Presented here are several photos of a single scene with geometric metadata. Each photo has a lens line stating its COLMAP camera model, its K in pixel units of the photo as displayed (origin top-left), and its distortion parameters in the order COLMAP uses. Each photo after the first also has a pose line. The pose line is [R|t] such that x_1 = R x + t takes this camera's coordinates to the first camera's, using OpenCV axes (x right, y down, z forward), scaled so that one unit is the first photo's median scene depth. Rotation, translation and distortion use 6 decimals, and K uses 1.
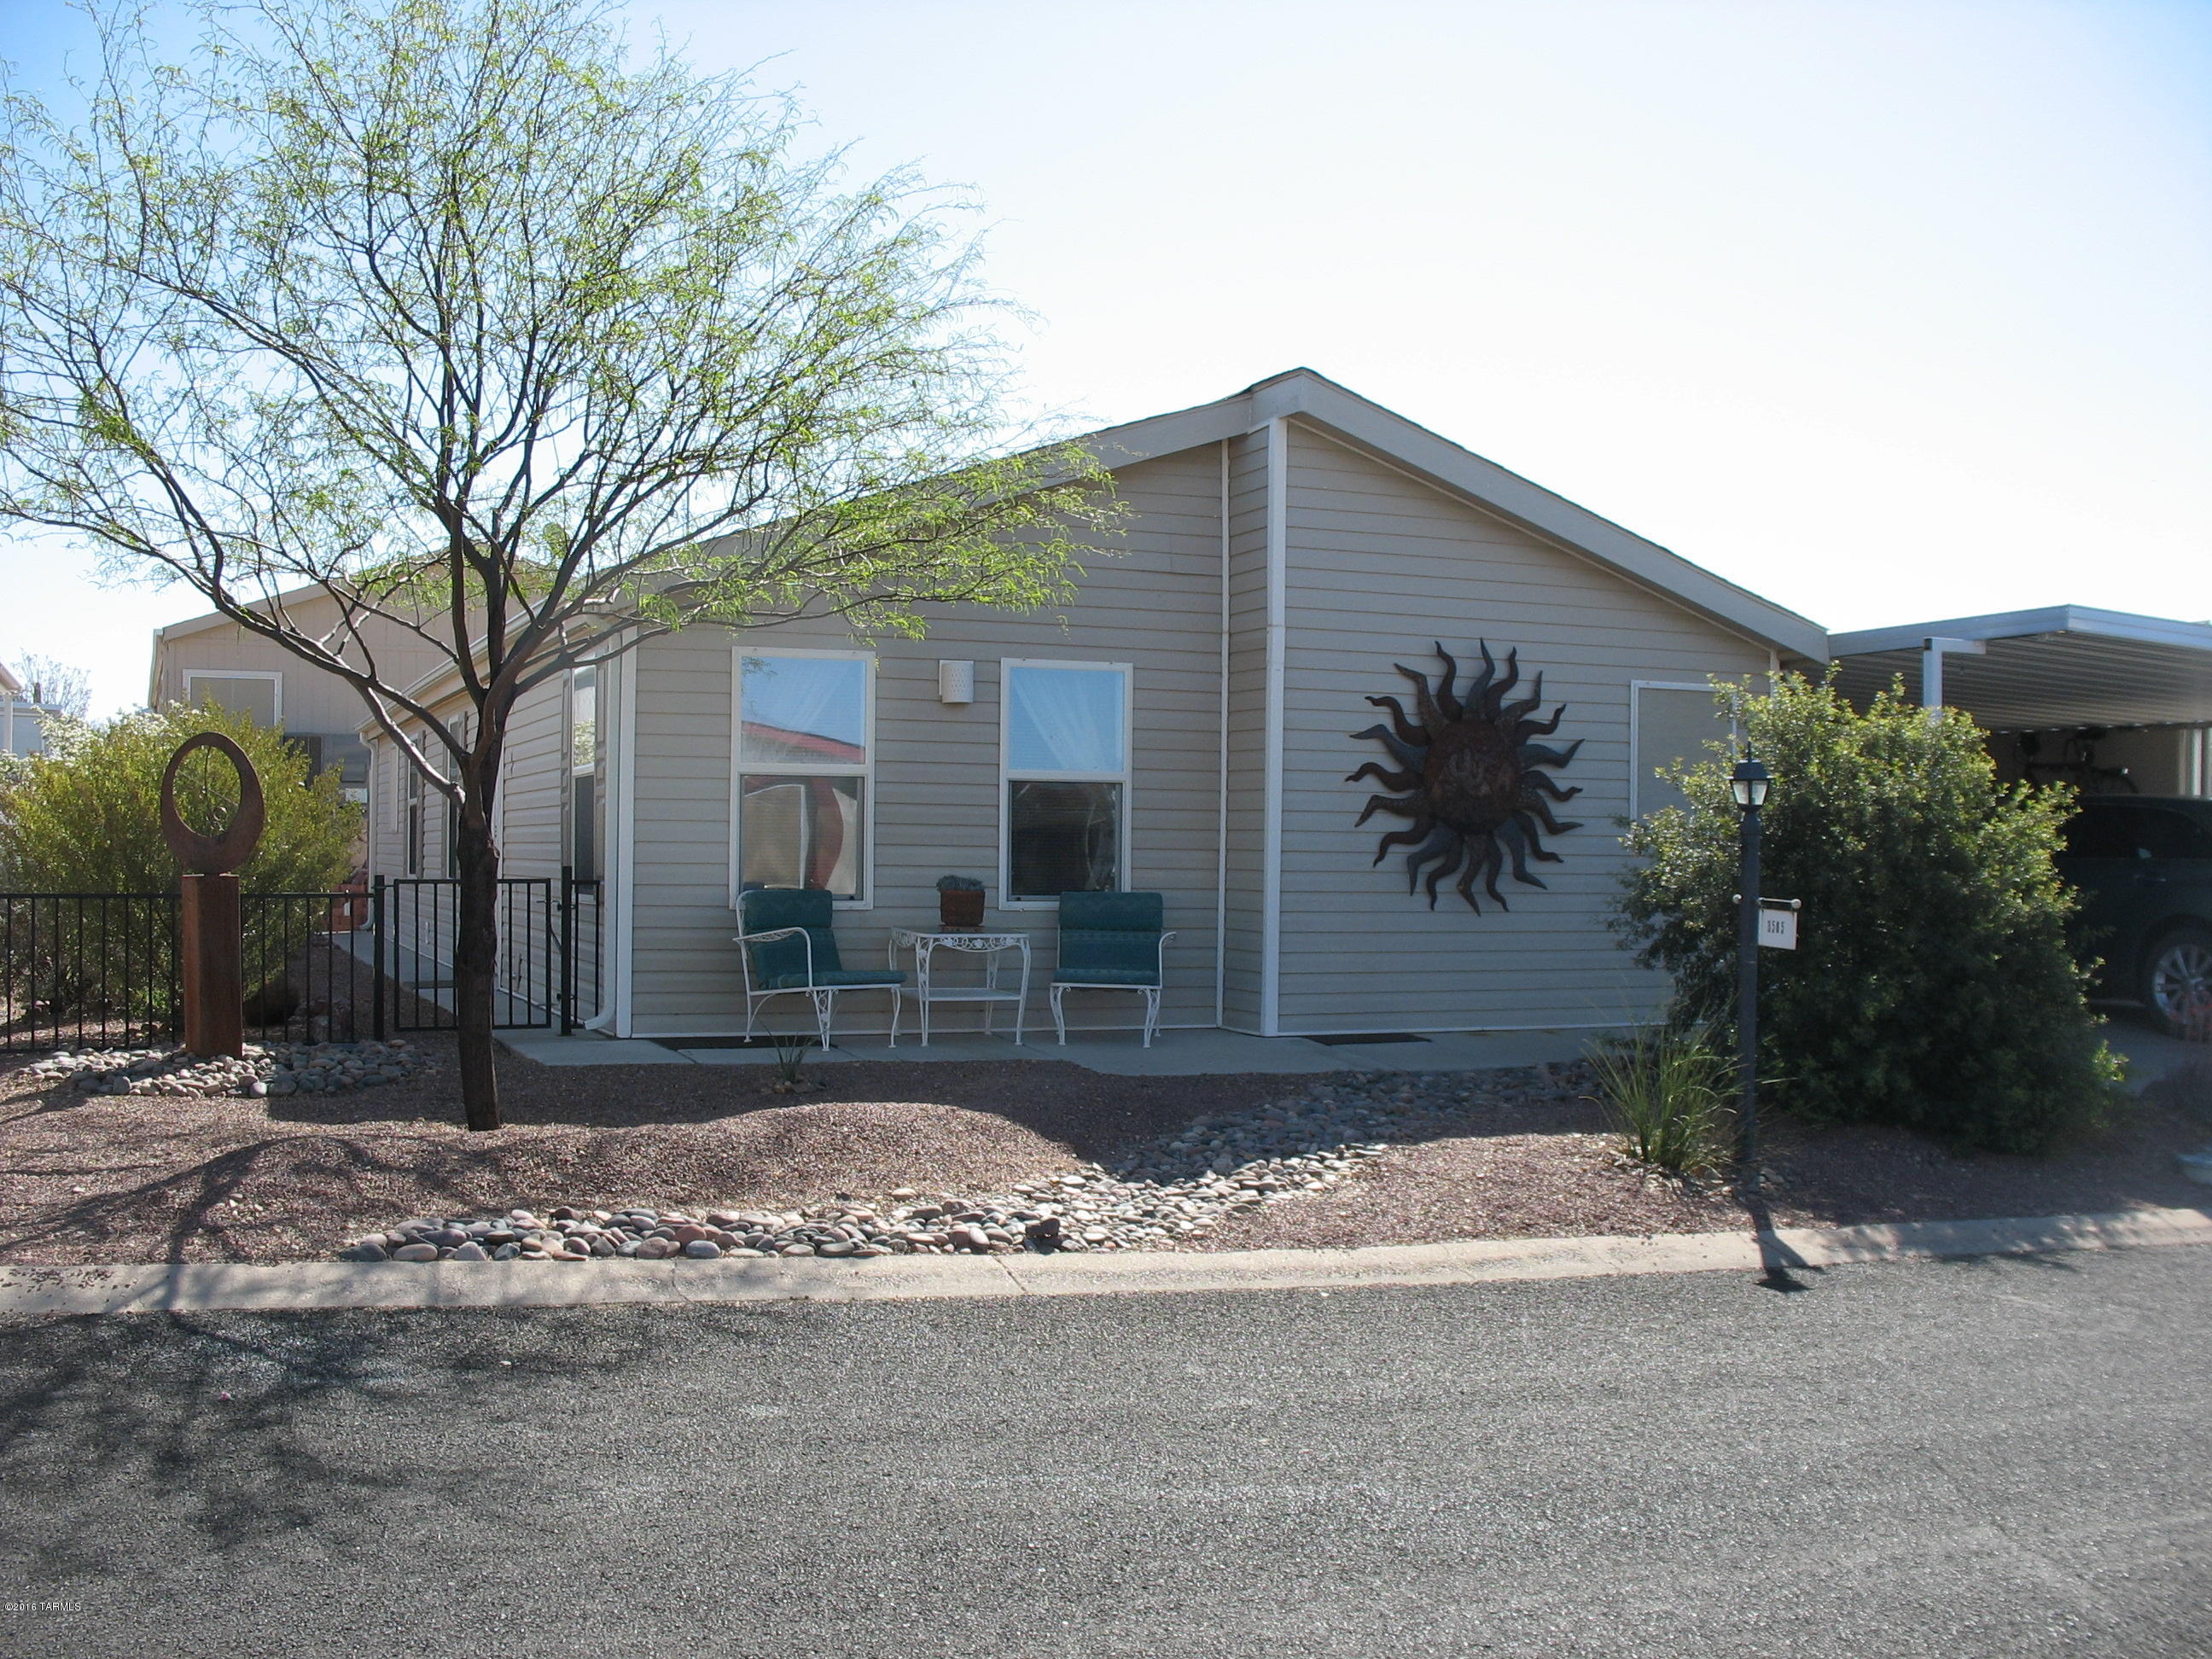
lens RADIAL K [[2294.2, 0, 1106.0], [0, 2294.2, 829.5], [0, 0, 1]] dist [-0.182891, 0.214134]
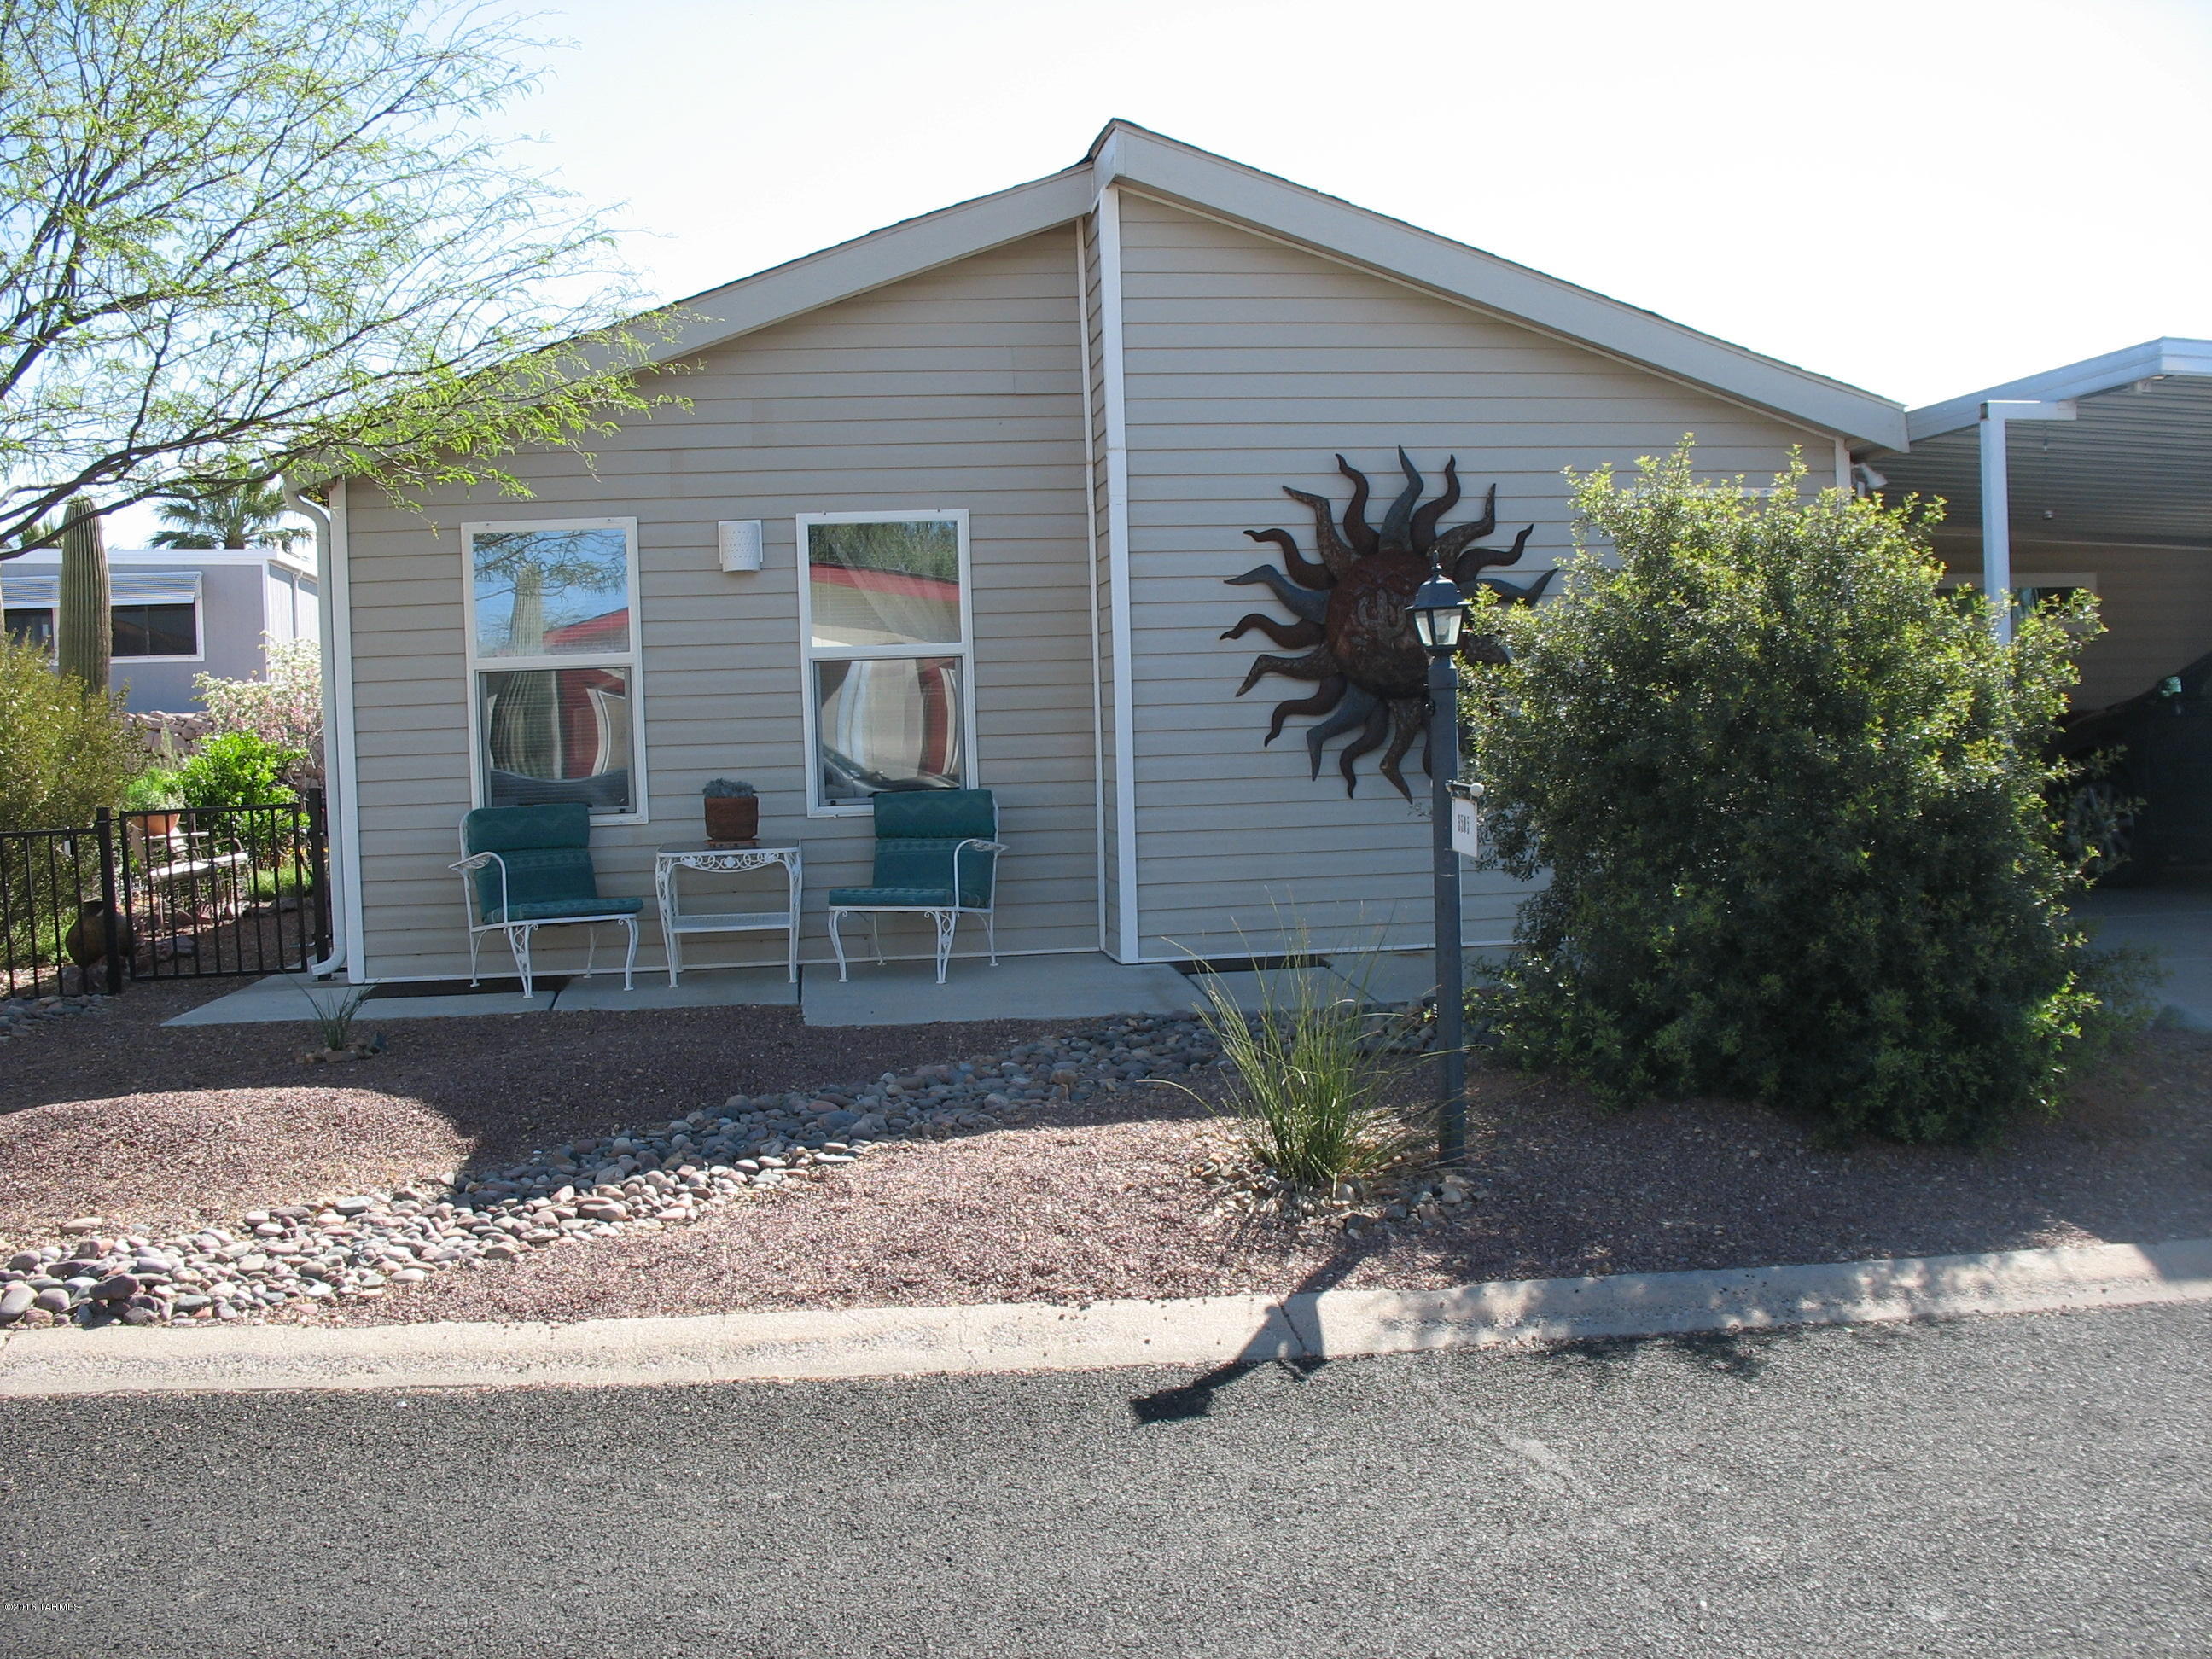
lens RADIAL K [[2294.2, 0, 1106.0], [0, 2294.2, 829.5], [0, 0, 1]] dist [-0.182891, 0.214134]
pose [[0.971078, -0.033988, -0.236330, 0.251990], [0.046422, 0.997804, 0.047245, 0.005289], [0.234205, -0.056849, 0.970524, 0.219970]]
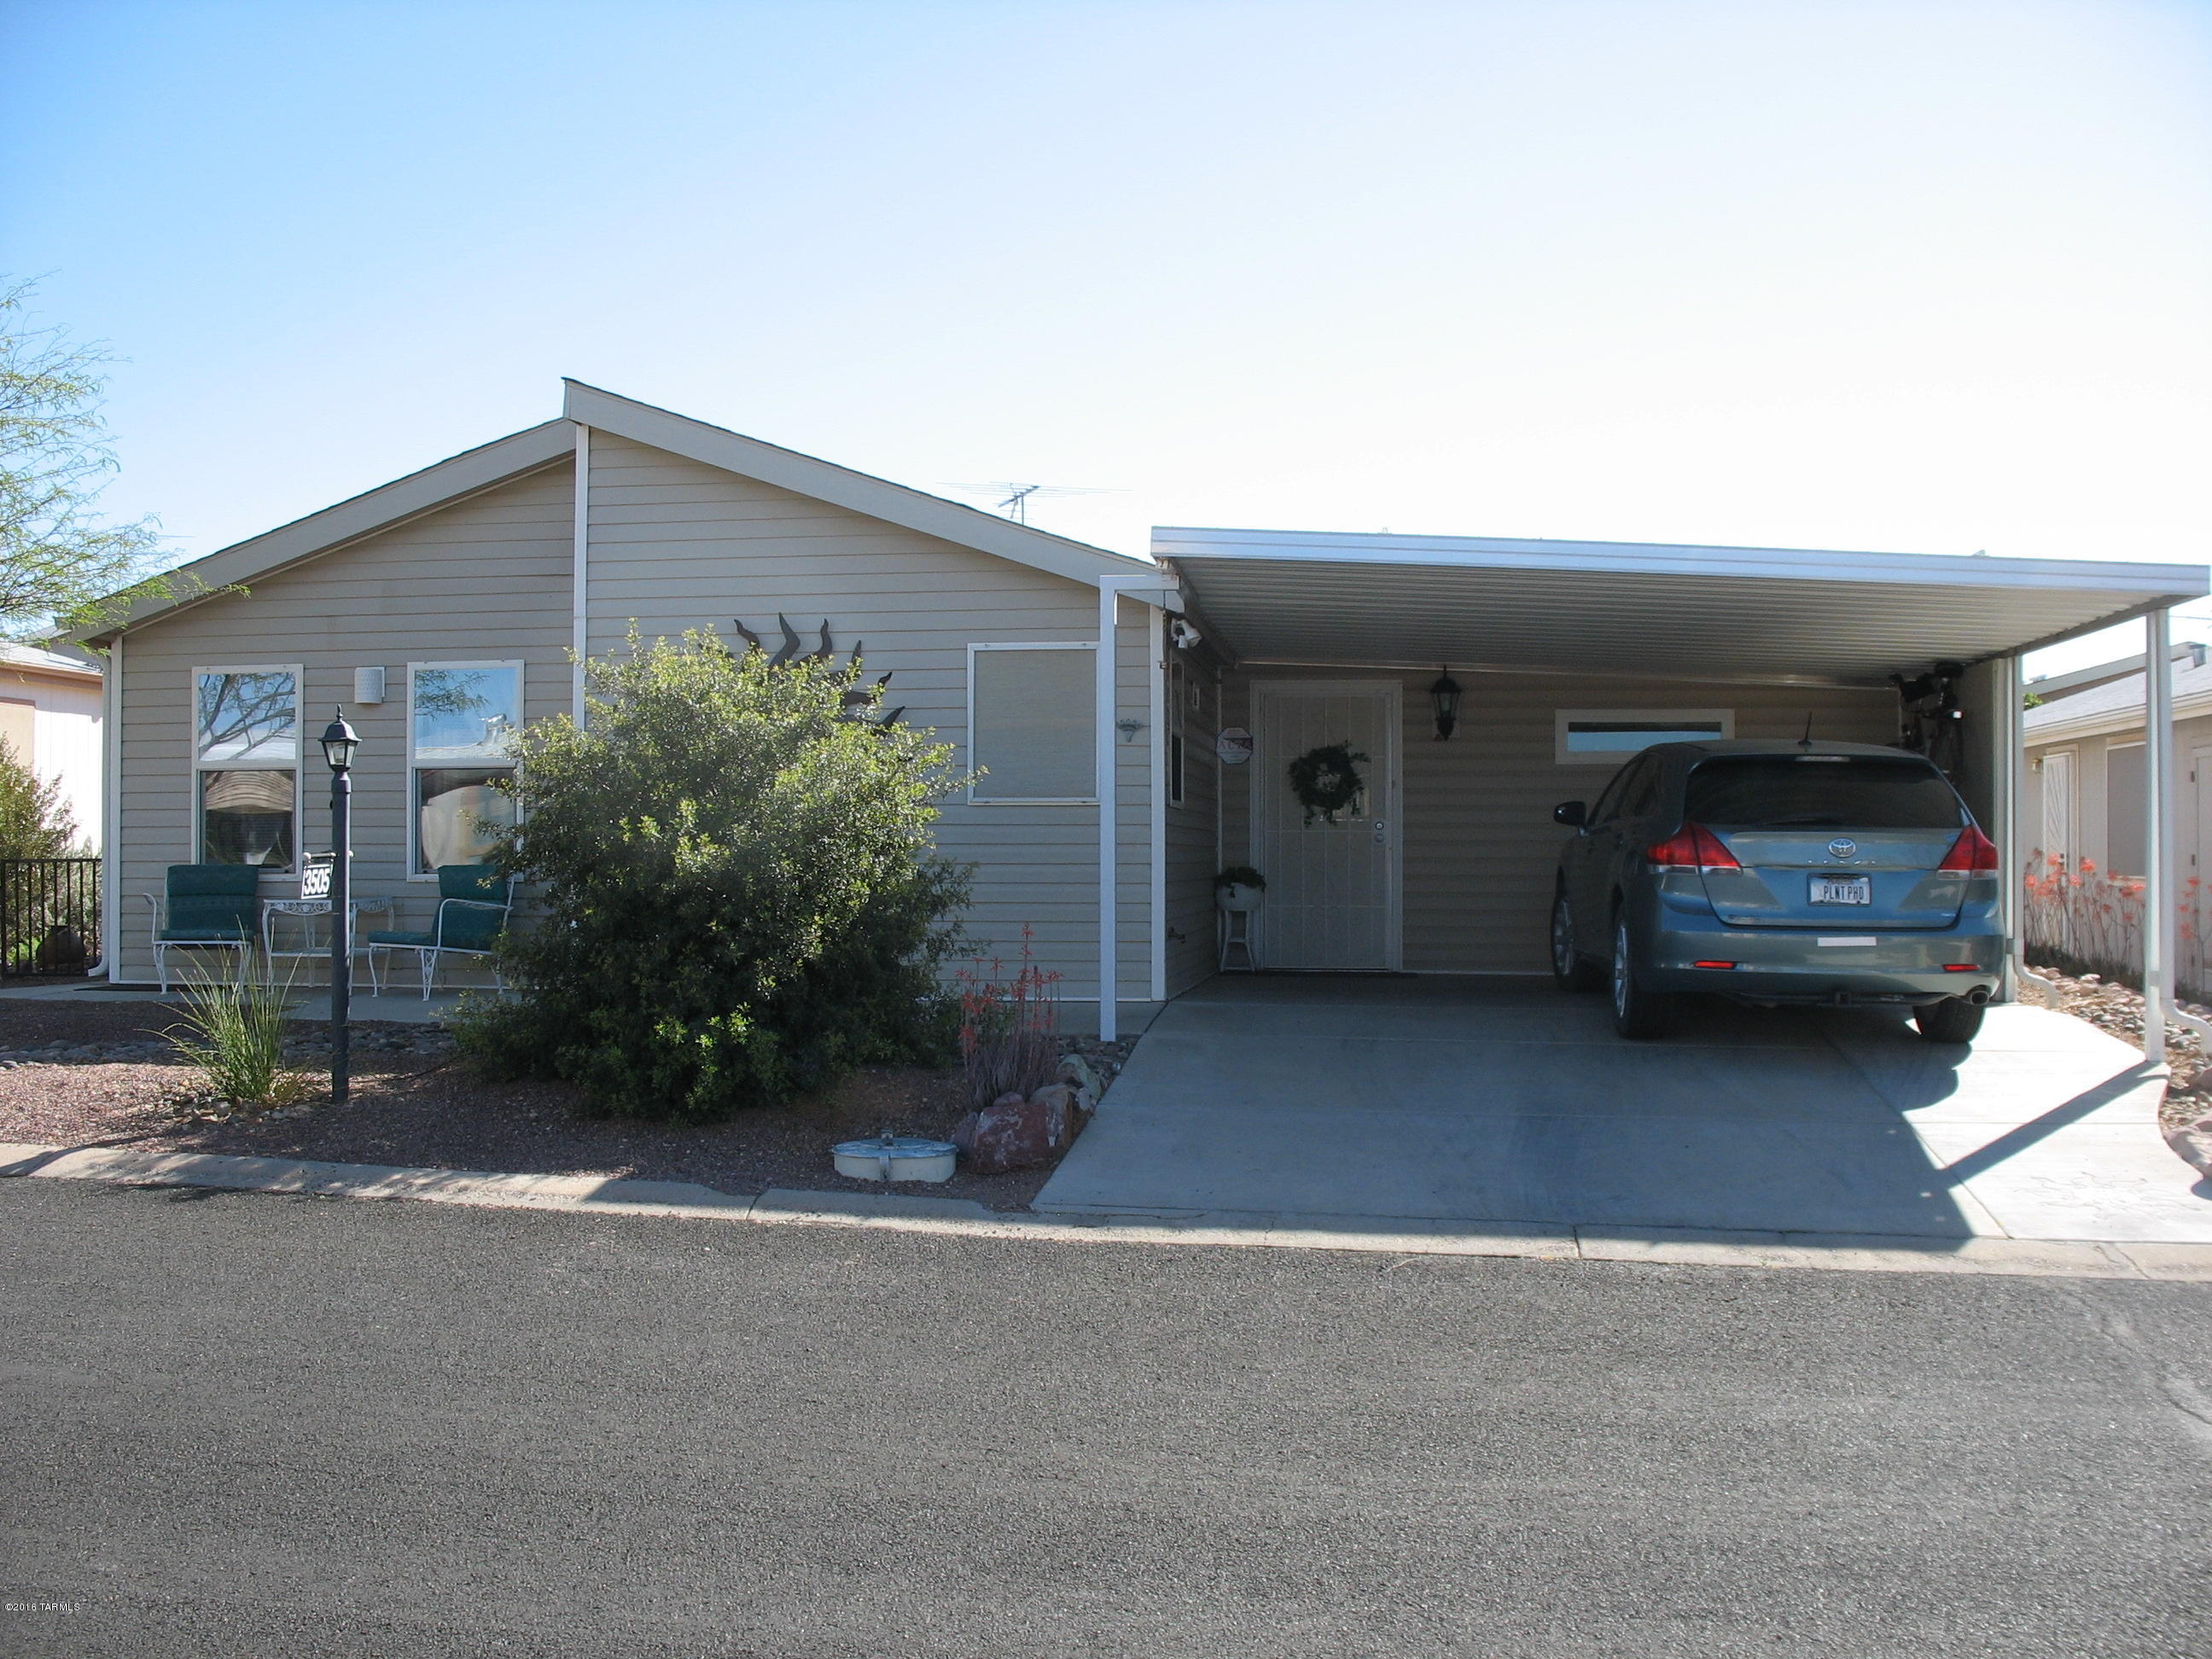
lens RADIAL K [[2294.2, 0, 1106.0], [0, 2294.2, 829.5], [0, 0, 1]] dist [-0.182891, 0.214134]
pose [[0.848770, -0.018850, -0.528425, 0.834365], [0.010142, 0.999761, -0.019374, 0.033312], [0.528664, 0.011085, 0.848759, 0.229685]]
